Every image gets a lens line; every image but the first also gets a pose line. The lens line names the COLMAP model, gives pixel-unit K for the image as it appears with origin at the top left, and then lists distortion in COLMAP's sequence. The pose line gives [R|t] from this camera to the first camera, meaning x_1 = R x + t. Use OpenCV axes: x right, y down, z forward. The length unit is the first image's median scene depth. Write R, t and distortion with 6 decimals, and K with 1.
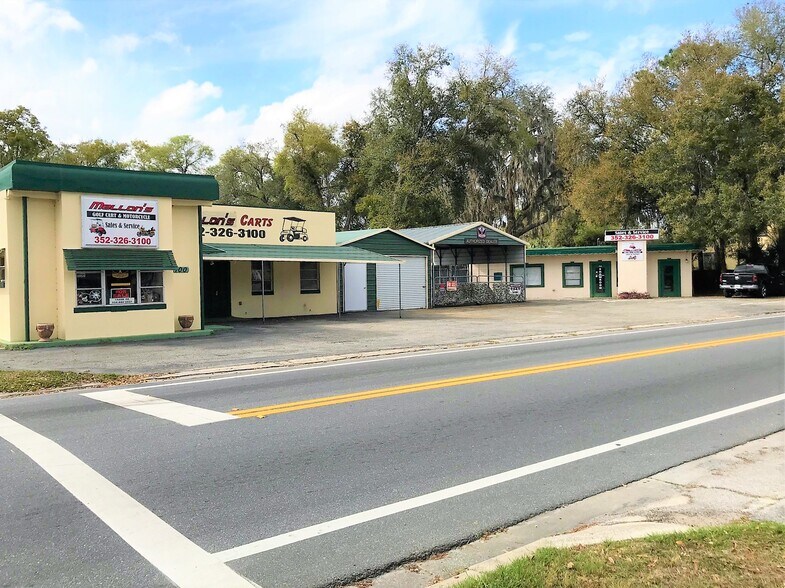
lens RADIAL K [[691.5, 0, 392.5], [0, 691.5, 294.0], [0, 0, 1]] dist [0.006647, -0.016616]
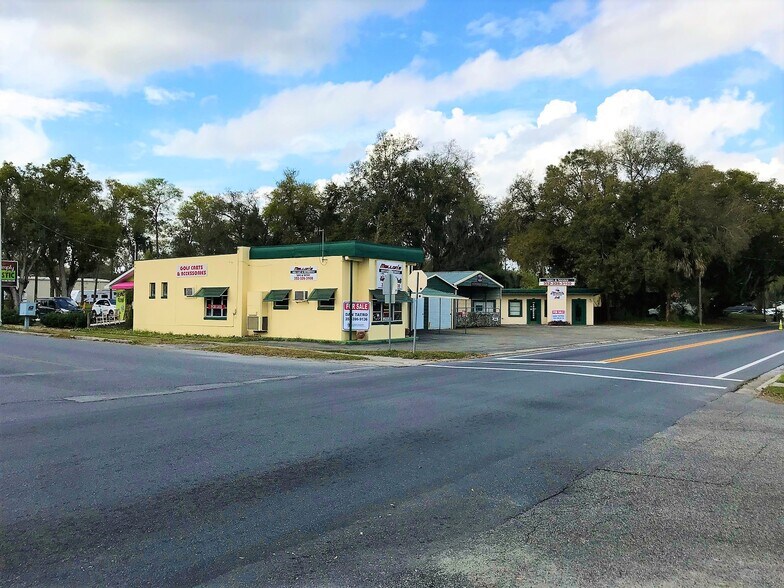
lens RADIAL K [[637.4, 0, 392.0], [0, 637.4, 294.0], [0, 0, 1]] dist [0.011780, -0.004705]
pose [[0.974658, 0.030076, 0.221667, -0.317570], [-0.020826, 0.998817, -0.043946, 0.007445], [-0.222727, 0.038216, 0.974132, -0.255811]]
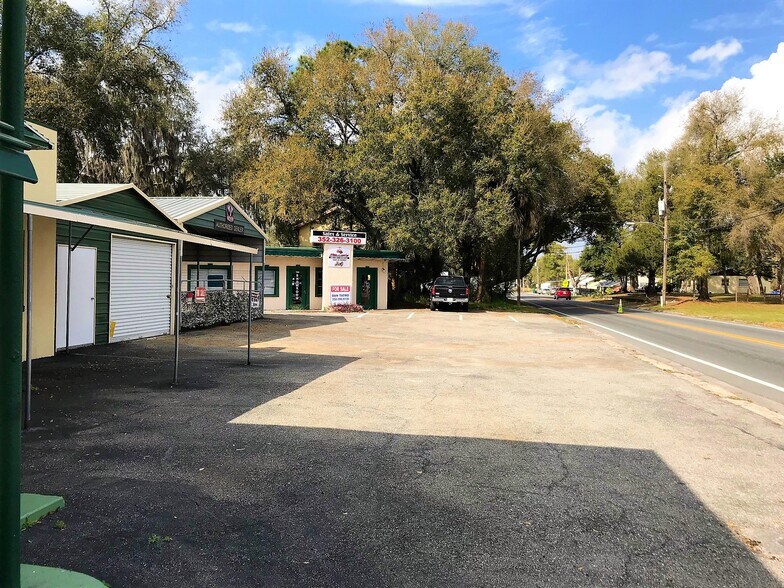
lens RADIAL K [[637.4, 0, 392.0], [0, 637.4, 294.0], [0, 0, 1]] dist [0.011780, -0.004705]
pose [[0.744663, 0.018330, 0.667189, -0.141428], [-0.014631, 0.999831, -0.011140, -0.007836], [-0.667281, -0.001466, 0.744805, 0.399406]]
